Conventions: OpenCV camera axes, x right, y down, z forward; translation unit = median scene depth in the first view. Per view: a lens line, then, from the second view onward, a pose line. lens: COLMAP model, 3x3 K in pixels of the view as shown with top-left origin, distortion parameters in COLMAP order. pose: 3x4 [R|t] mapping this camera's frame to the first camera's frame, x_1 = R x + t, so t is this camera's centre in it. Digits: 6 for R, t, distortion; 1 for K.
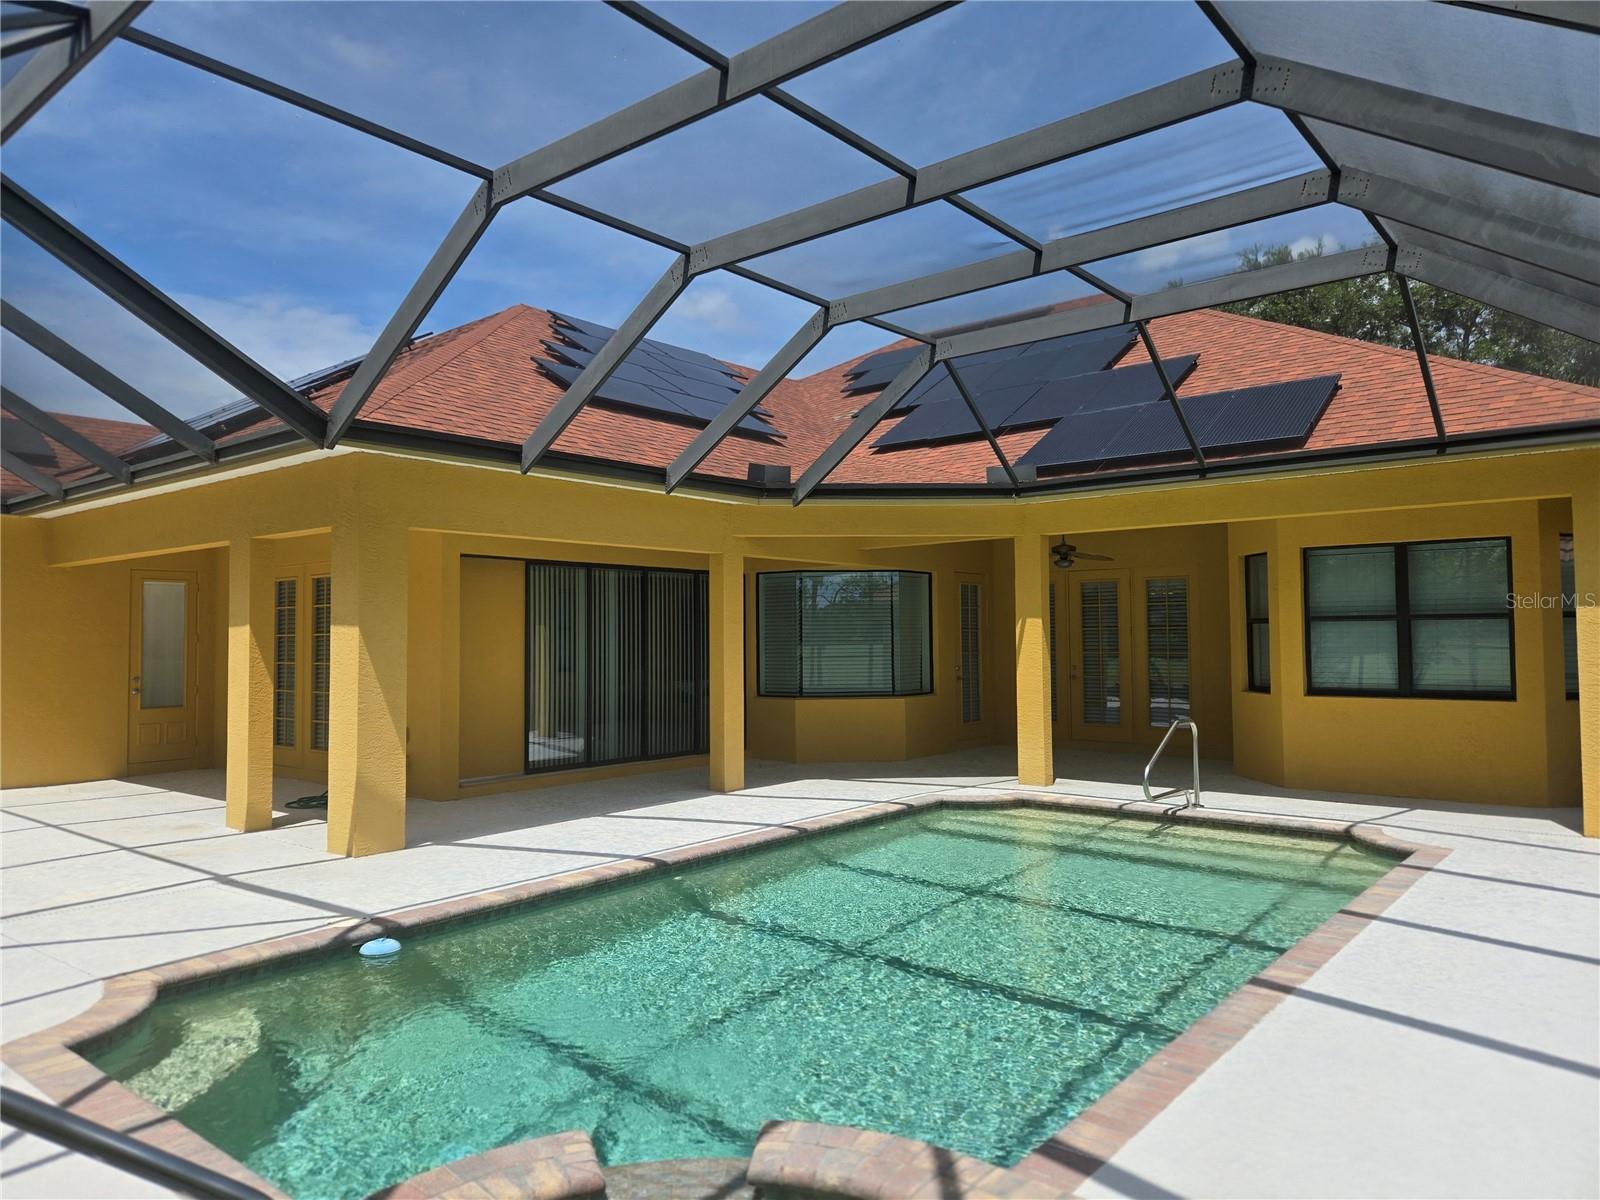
lens RADIAL K [[1067.9, 0, 800.0], [0, 1067.9, 600.0], [0, 0, 1]] dist [0.035713, 0.000147]
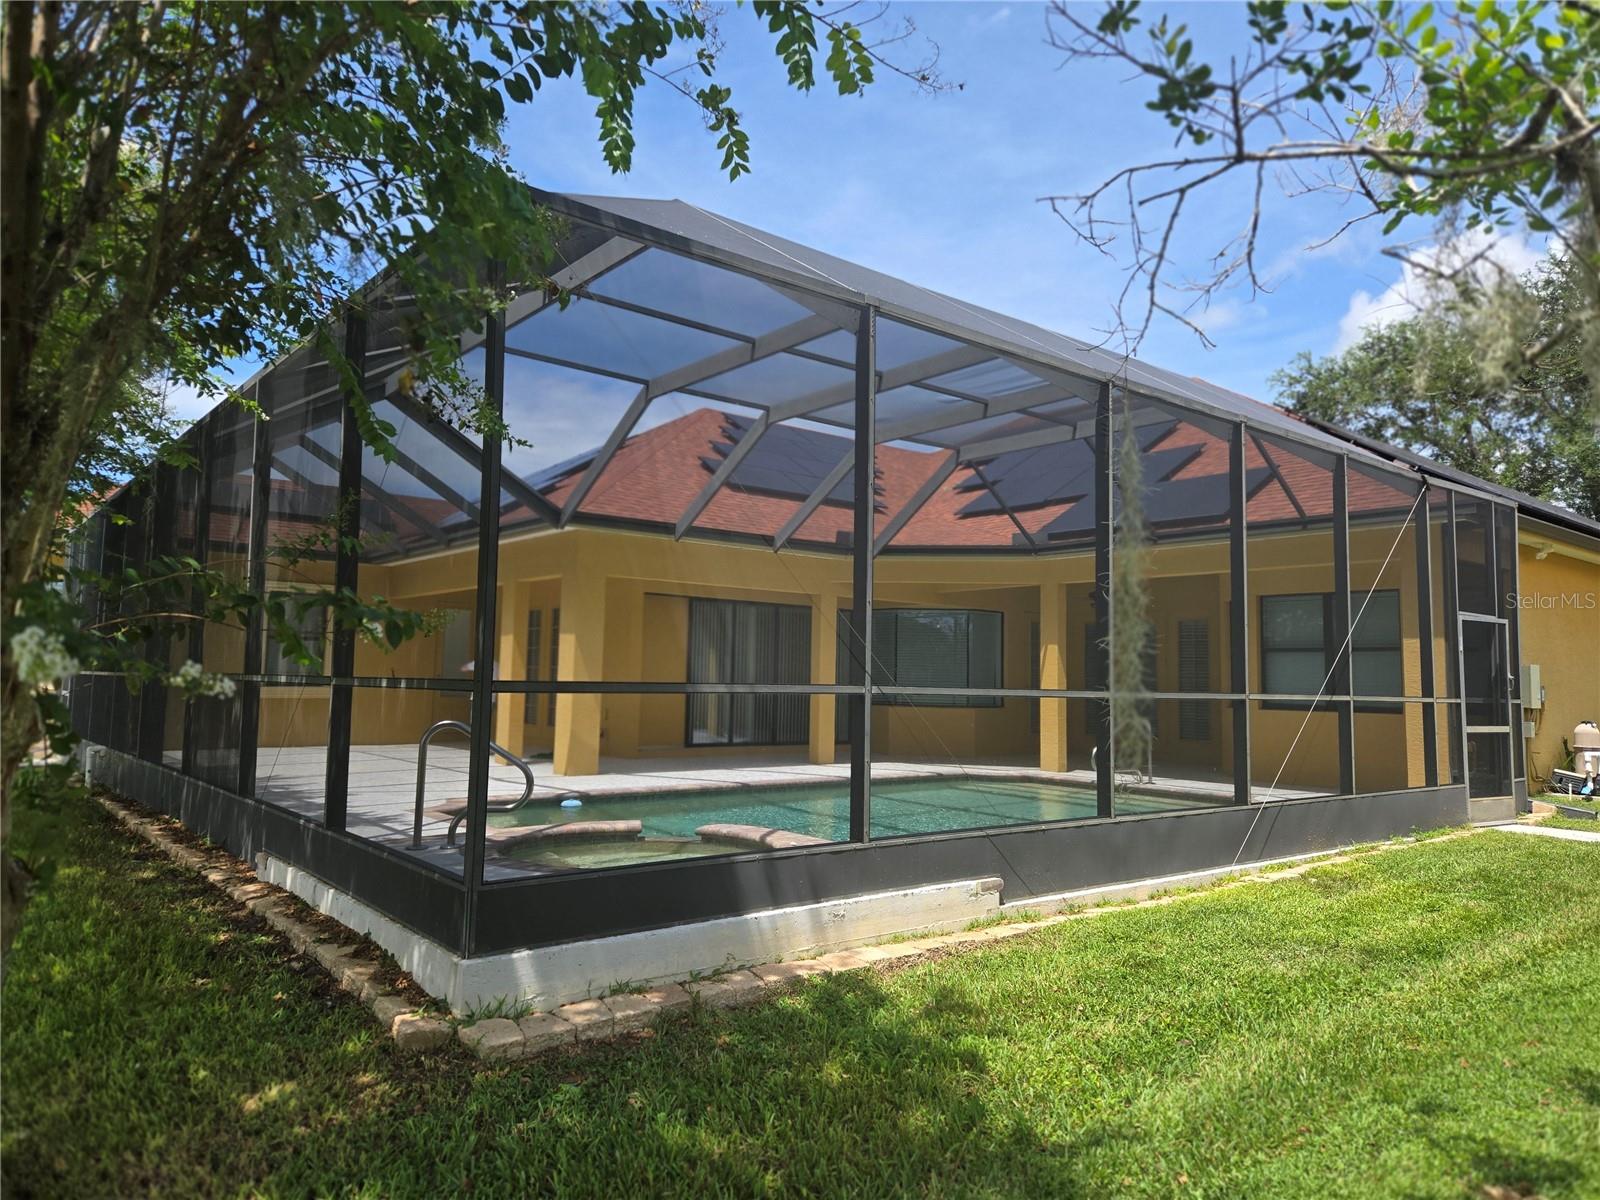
lens RADIAL K [[1073.1, 0, 799.4], [0, 1073.1, 561.4], [0, 0, 1]] dist [0.032523, 0.000037]
pose [[0.978748, 0.006187, -0.204972, 0.194831], [-0.022720, 0.996663, -0.078405, 0.025916], [0.203803, 0.081395, 0.975623, -0.403716]]
